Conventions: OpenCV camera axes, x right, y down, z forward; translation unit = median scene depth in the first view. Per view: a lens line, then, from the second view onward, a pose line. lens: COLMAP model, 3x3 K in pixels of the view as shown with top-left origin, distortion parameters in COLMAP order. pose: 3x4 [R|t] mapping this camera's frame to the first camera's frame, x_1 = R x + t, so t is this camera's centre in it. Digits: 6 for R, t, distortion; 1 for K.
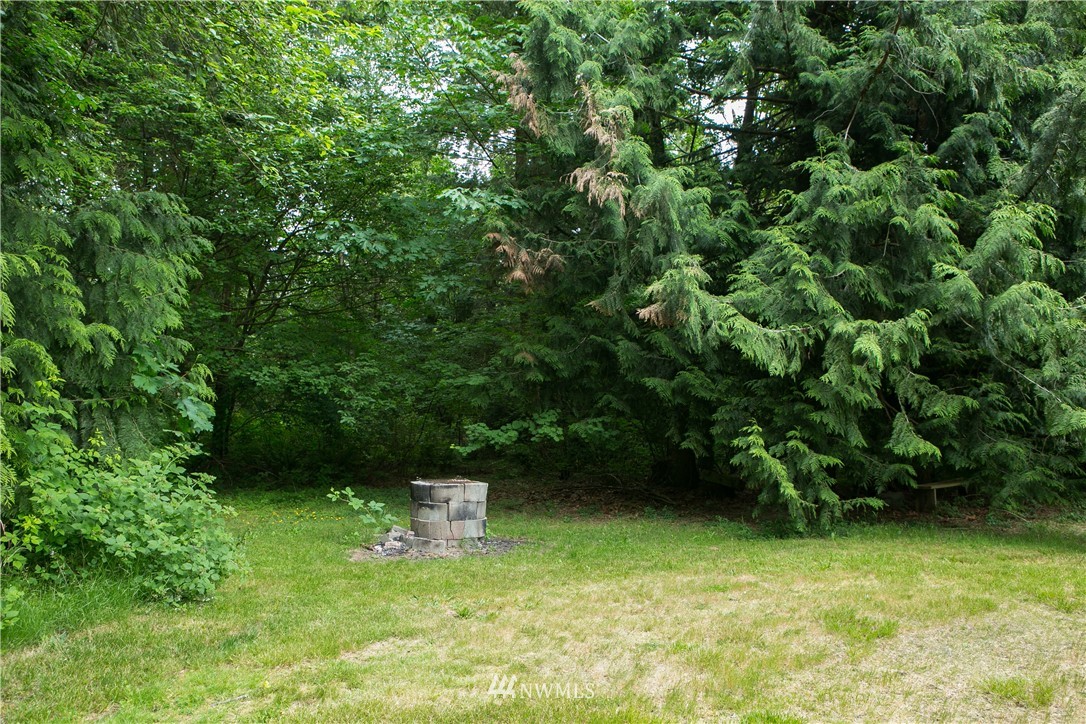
lens RADIAL K [[744.4, 0, 543.0], [0, 744.4, 362.0], [0, 0, 1]] dist [-0.106537, 0.077017]
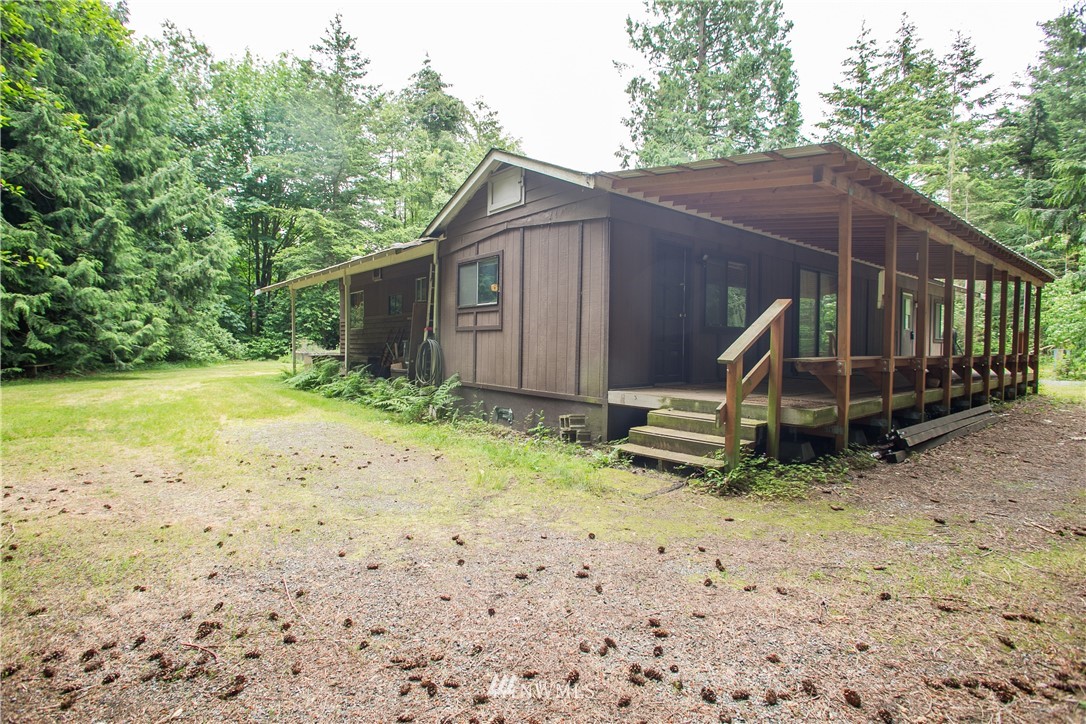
lens RADIAL K [[531.3, 0, 523.4], [0, 531.3, 359.6], [0, 0, 1]] dist [-0.086752, 0.040250]
pose [[0.239327, -0.045839, 0.969856, -0.751637], [-0.084718, 0.994089, 0.067890, -0.090431], [-0.967236, -0.098412, 0.234029, -0.981364]]
